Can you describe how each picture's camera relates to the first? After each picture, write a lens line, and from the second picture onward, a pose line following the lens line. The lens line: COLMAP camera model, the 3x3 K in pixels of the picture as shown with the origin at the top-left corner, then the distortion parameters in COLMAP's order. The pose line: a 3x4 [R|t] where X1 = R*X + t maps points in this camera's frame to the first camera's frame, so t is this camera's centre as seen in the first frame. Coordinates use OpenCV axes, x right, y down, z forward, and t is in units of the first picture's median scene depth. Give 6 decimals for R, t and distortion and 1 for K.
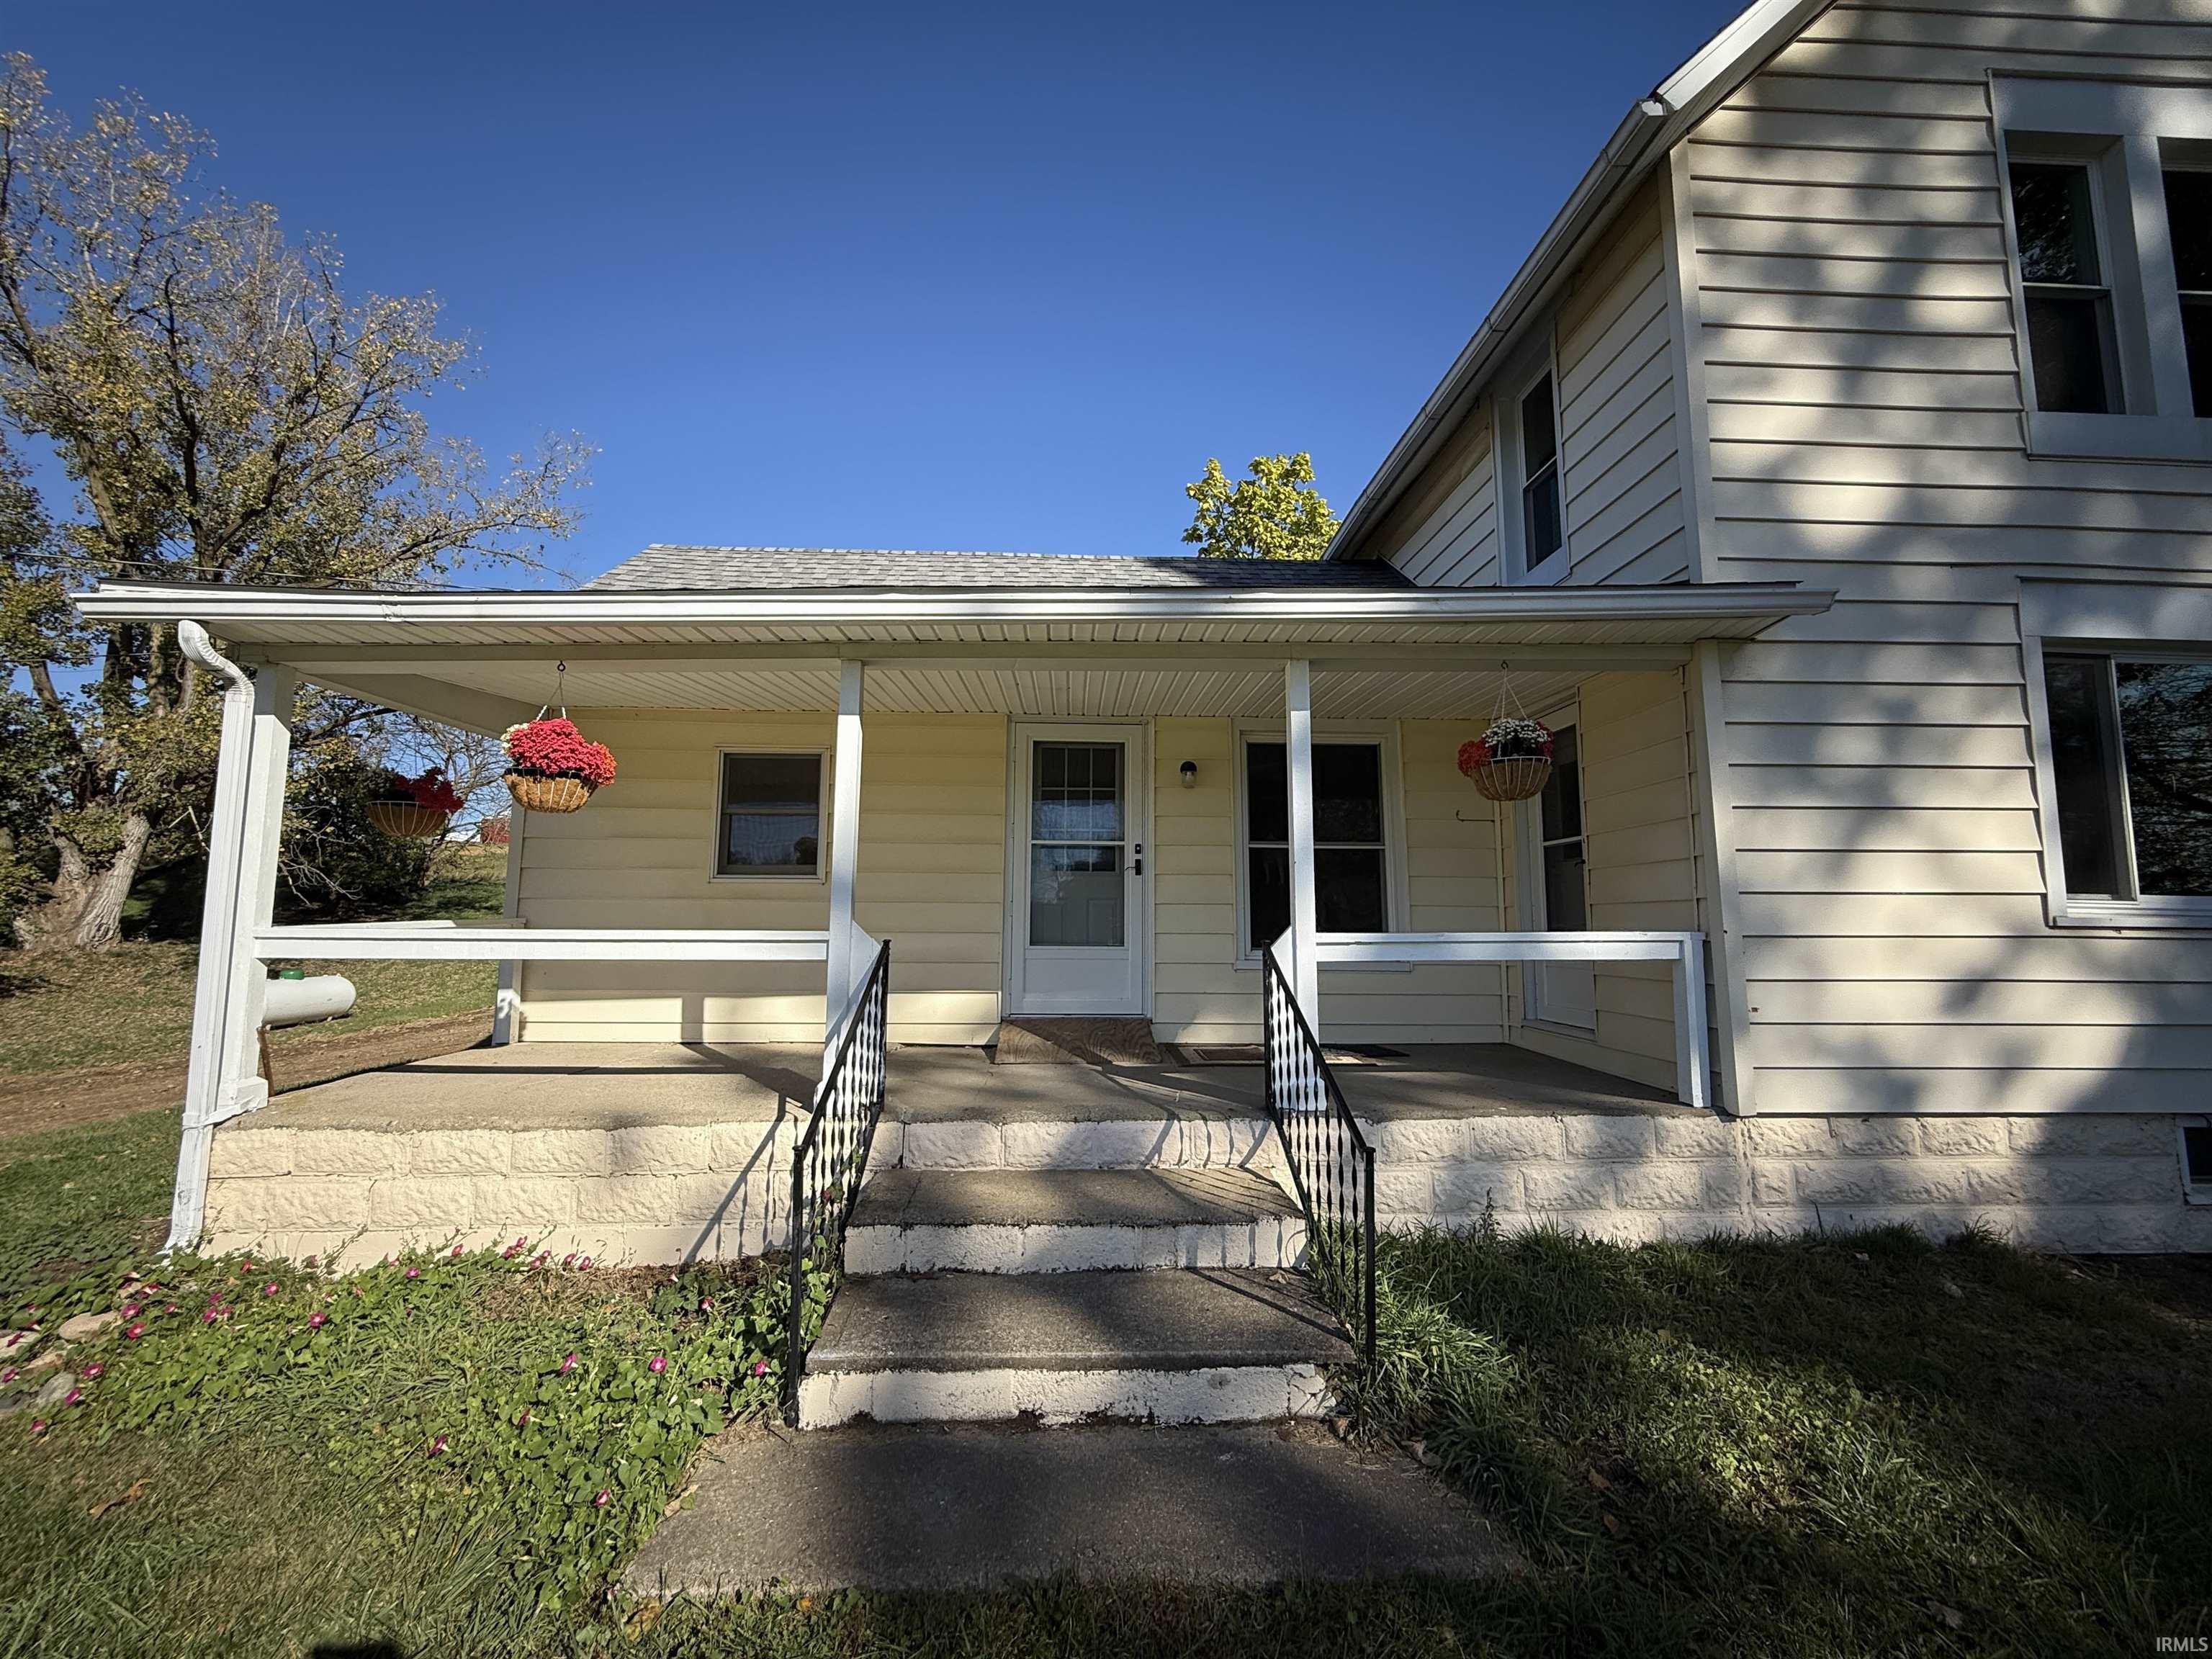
lens RADIAL K [[877.7, 0, 1099.2], [0, 877.7, 826.5], [0, 0, 1]] dist [0.001865, -0.000158]
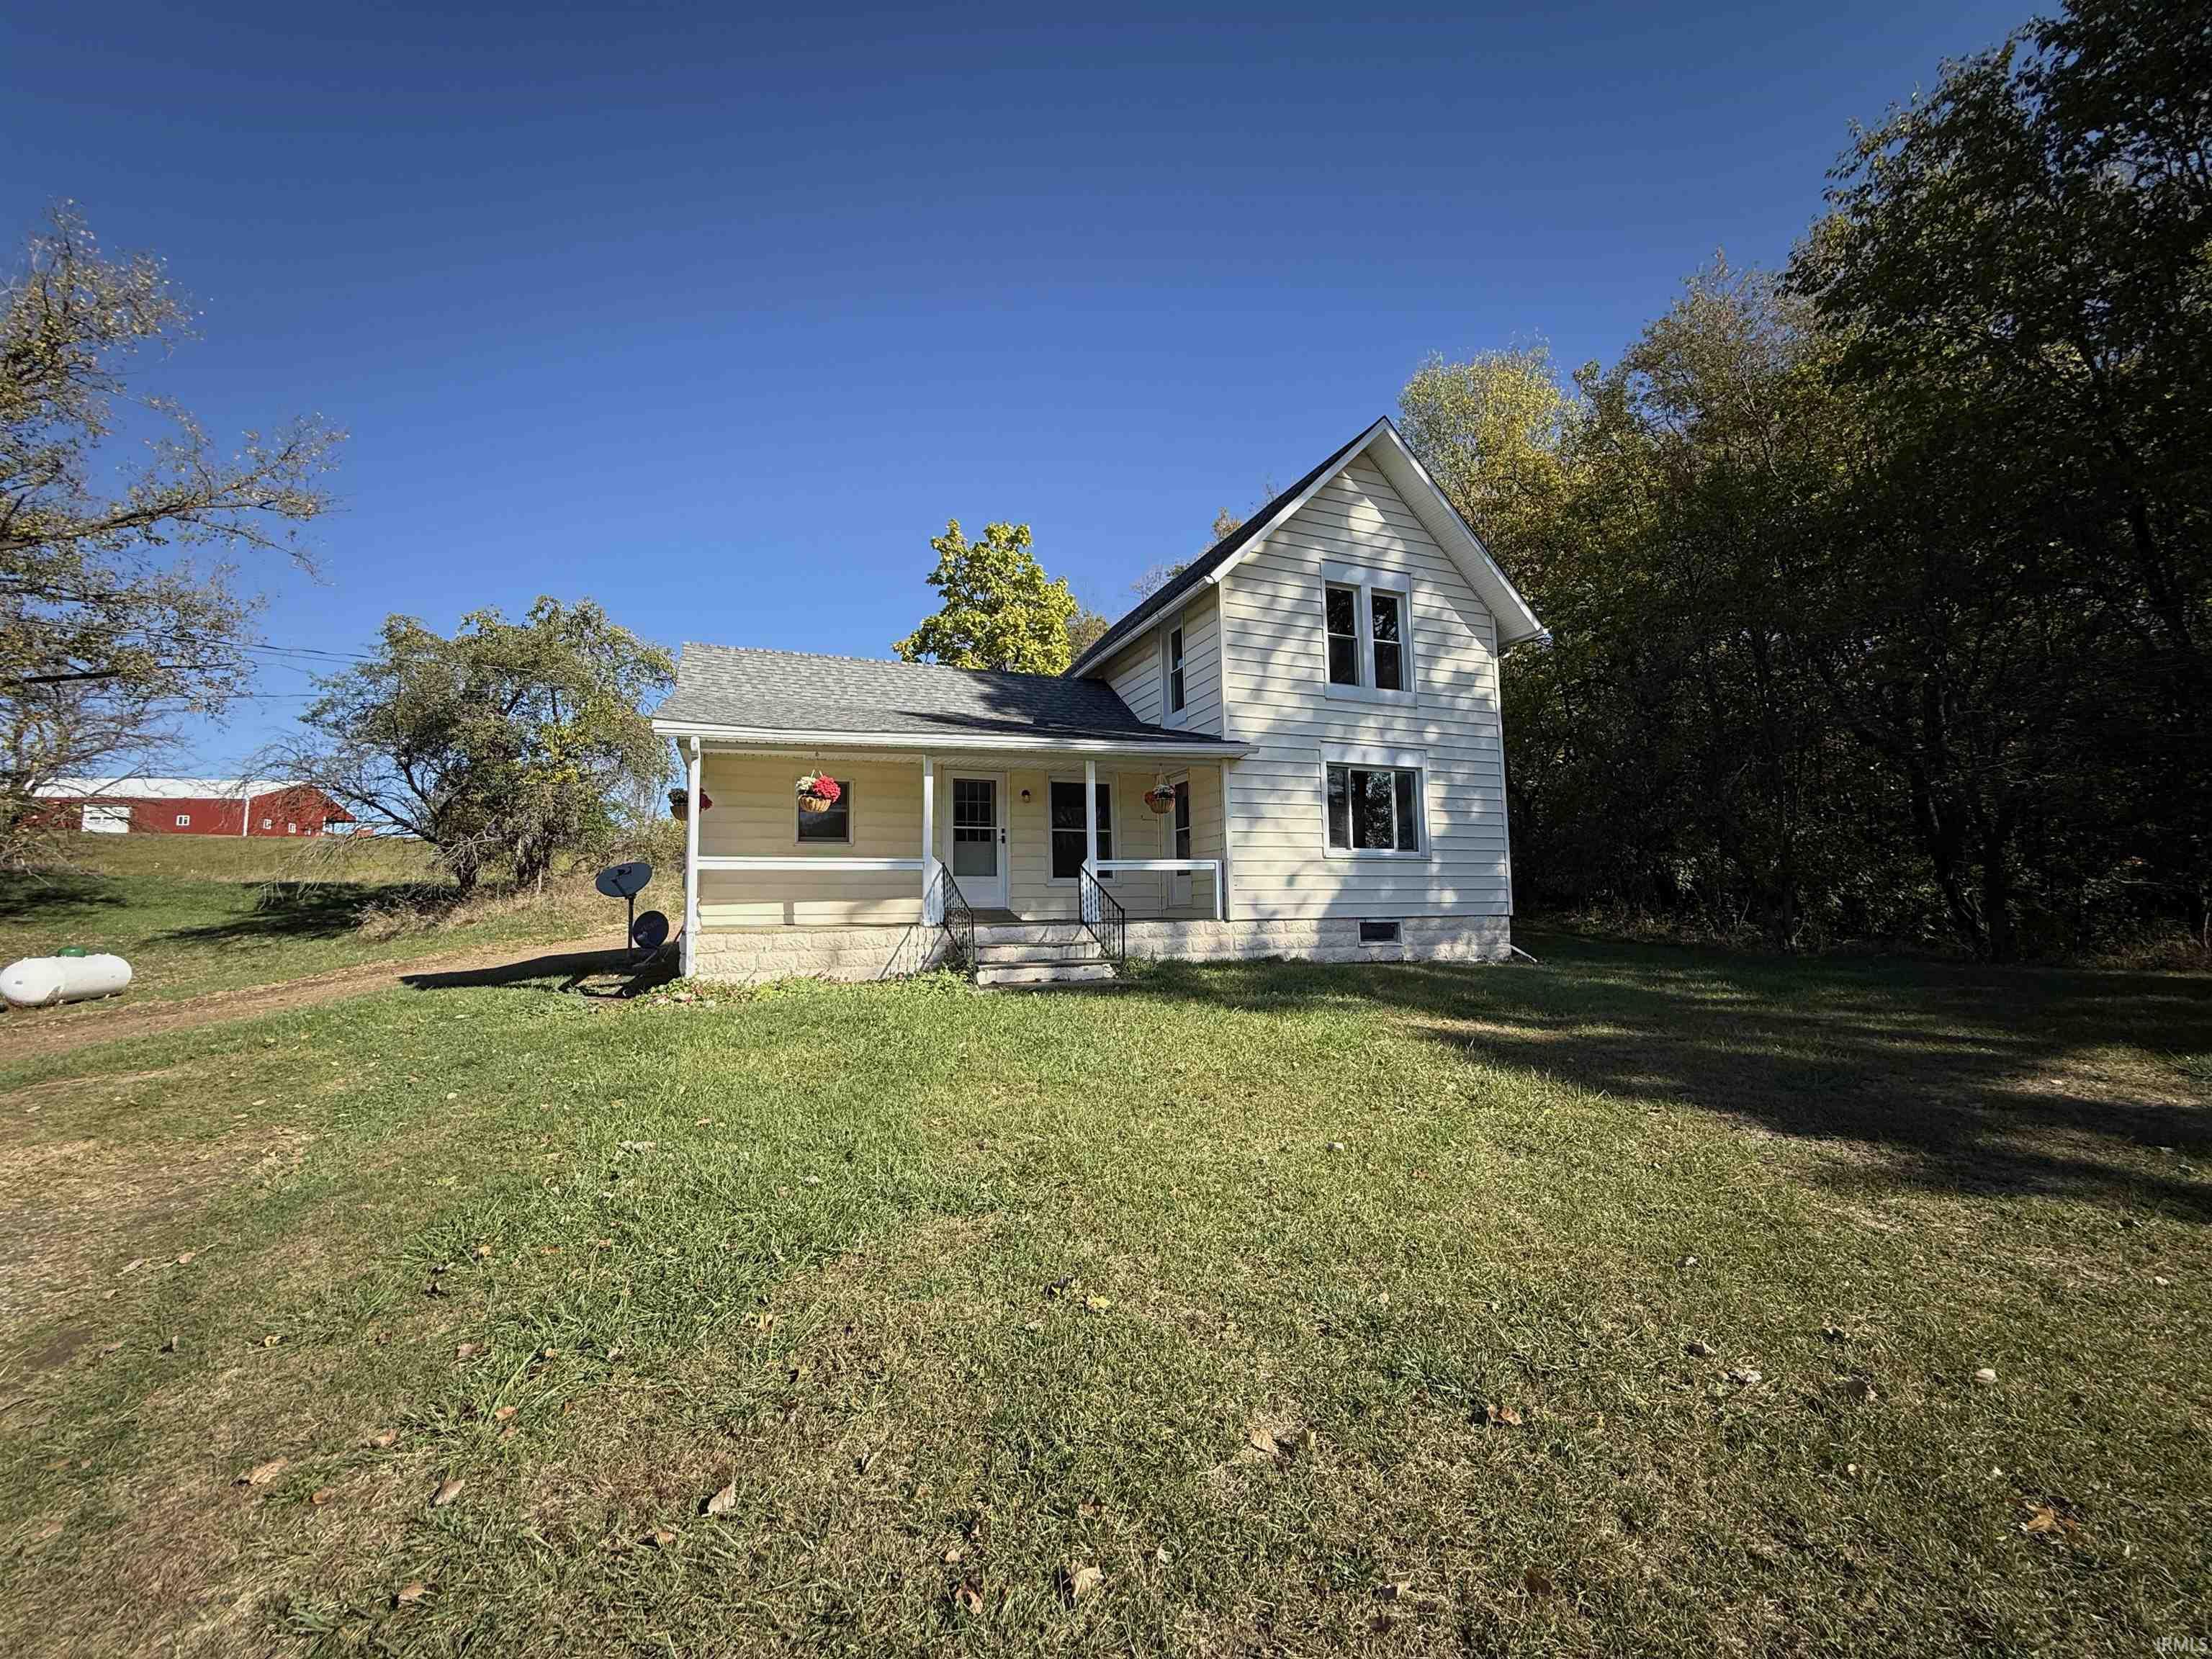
lens RADIAL K [[877.7, 0, 1098.5], [0, 877.7, 824.6], [0, 0, 1]] dist [0.001865, -0.000158]
pose [[0.938602, 0.013200, 0.344748, -0.474064], [-0.014794, 0.999889, 0.001992, 0.003139], [-0.344683, -0.006970, 0.938693, -1.079999]]
